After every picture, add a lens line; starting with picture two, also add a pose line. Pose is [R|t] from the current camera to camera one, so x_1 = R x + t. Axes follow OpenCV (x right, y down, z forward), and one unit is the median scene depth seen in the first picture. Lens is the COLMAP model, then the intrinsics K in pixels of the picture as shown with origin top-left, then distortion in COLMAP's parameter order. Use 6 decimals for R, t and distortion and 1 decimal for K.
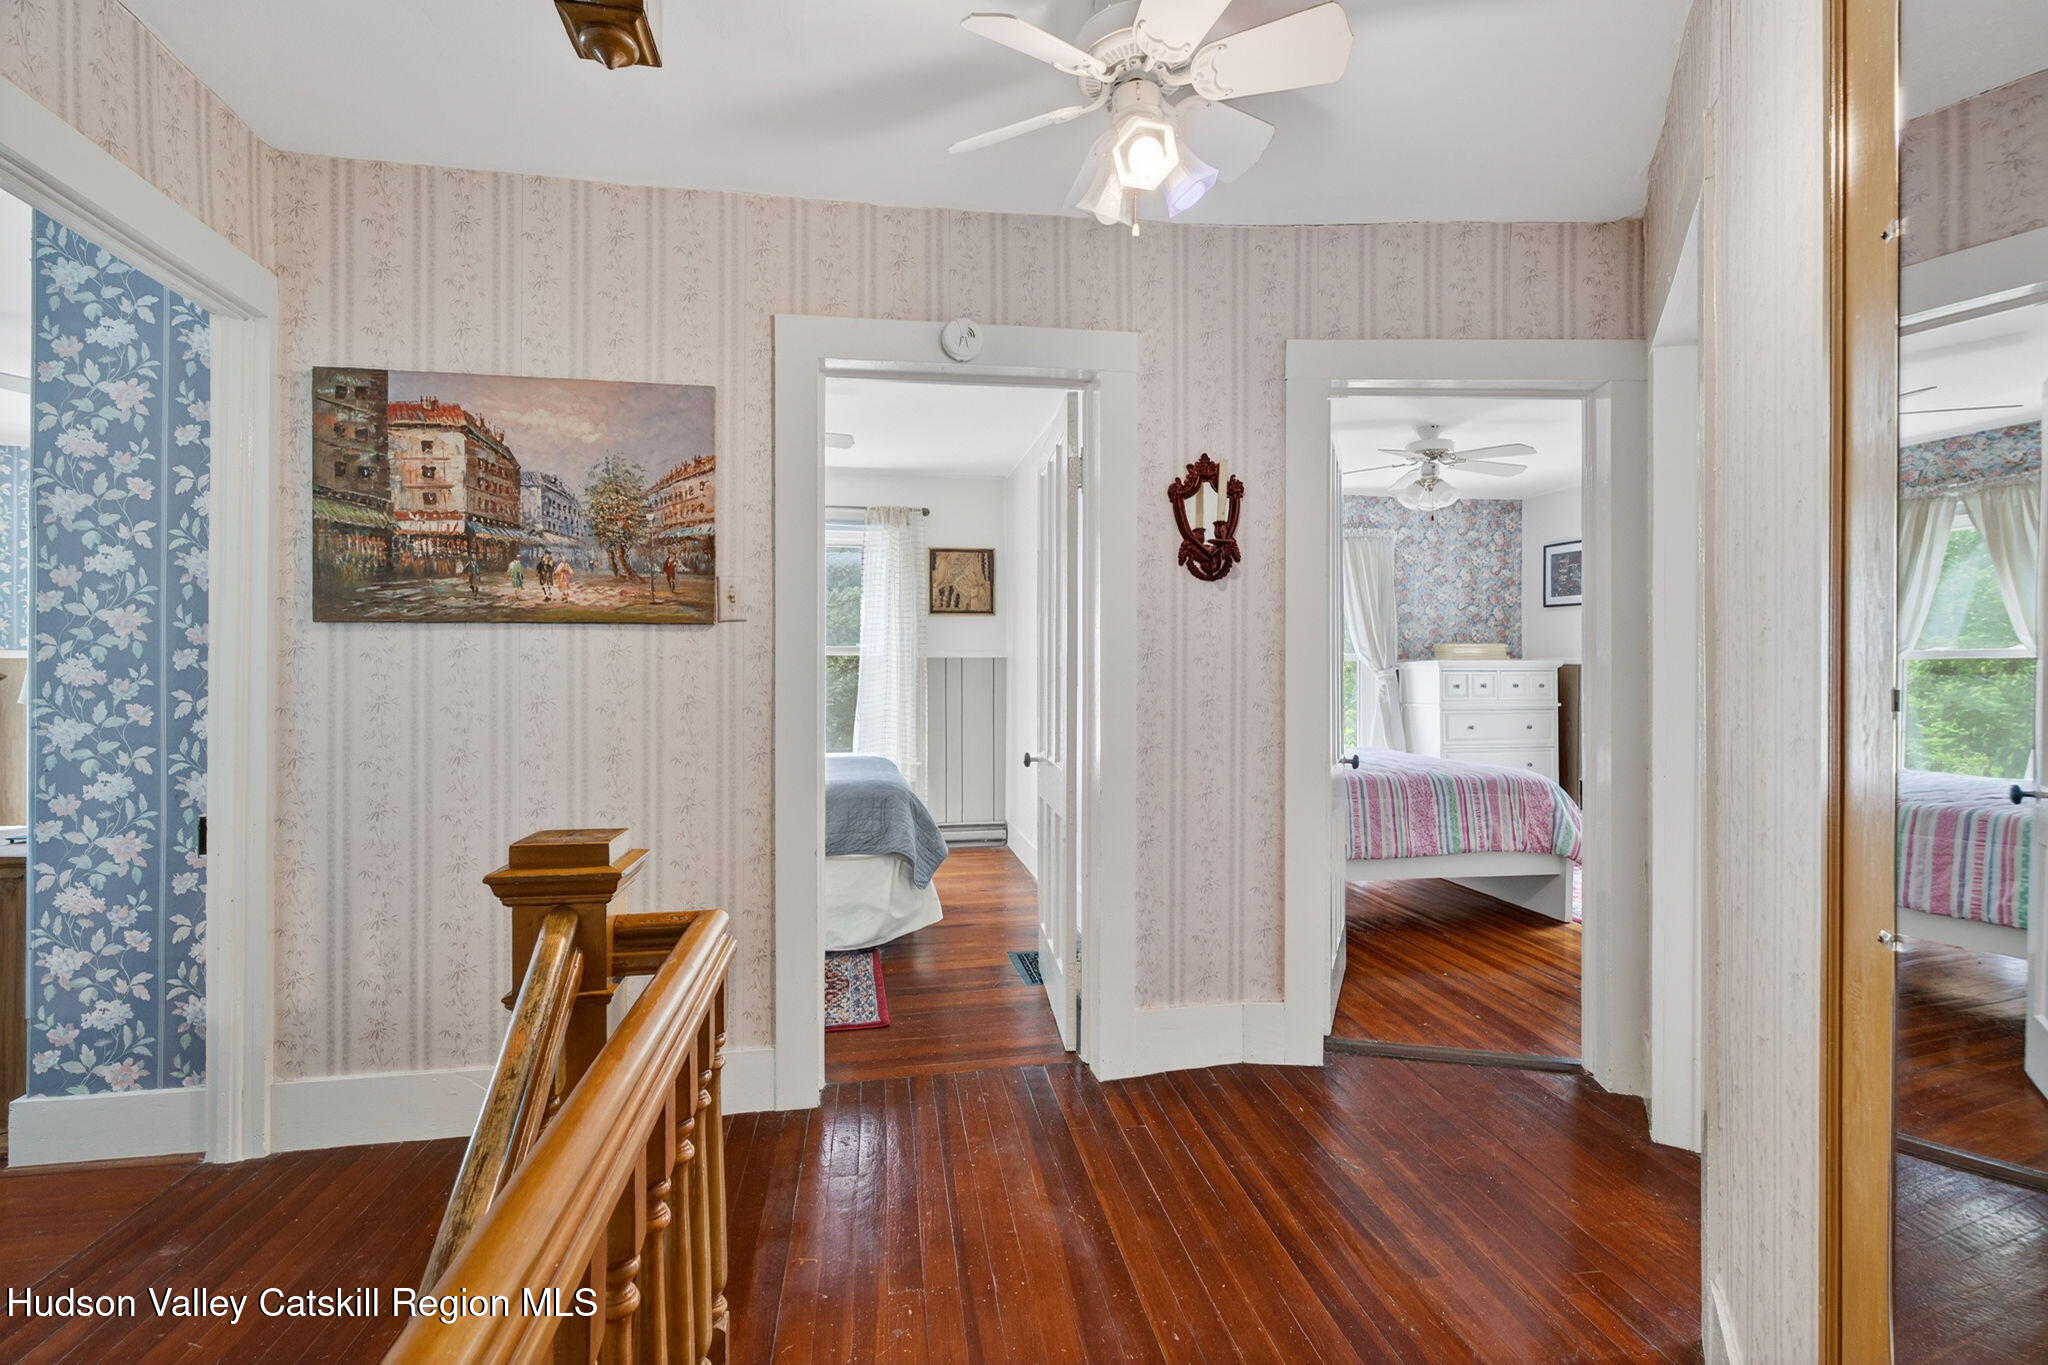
lens RADIAL K [[913.9, 0, 1022.4], [0, 913.9, 678.2], [0, 0, 1]] dist [-0.000060, -0.000691]
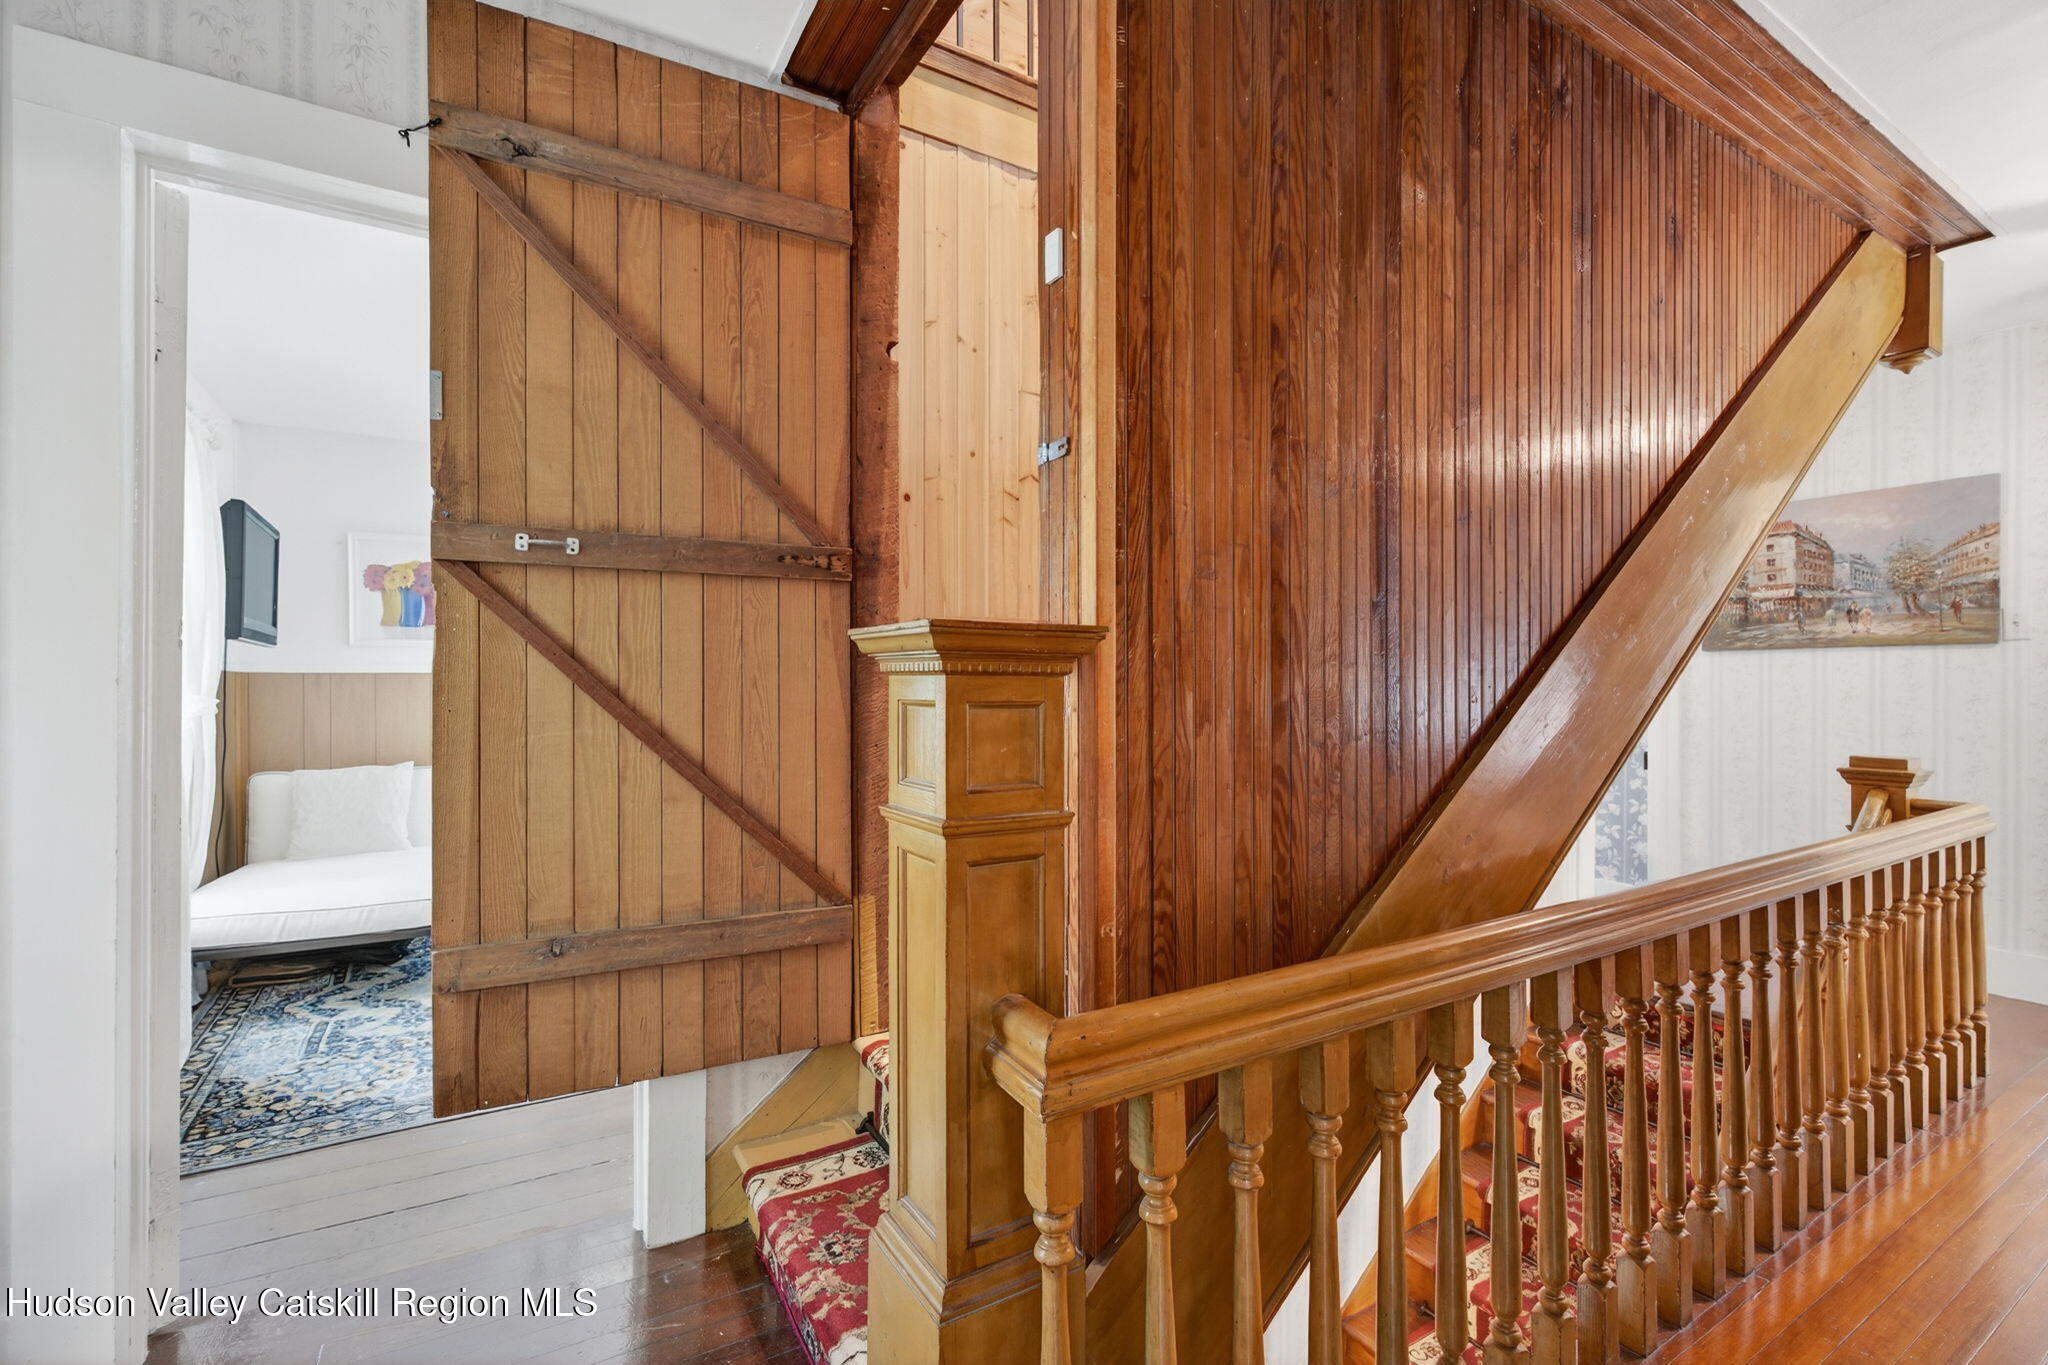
lens RADIAL K [[913.9, 0, 1024.9], [0, 913.9, 681.9], [0, 0, 1]] dist [-0.000060, -0.000691]
pose [[0.378576, -0.000755, -0.925570, 0.403811], [-0.004236, 0.999988, -0.002549, 0.010055], [0.925561, 0.004886, 0.378568, -0.934783]]
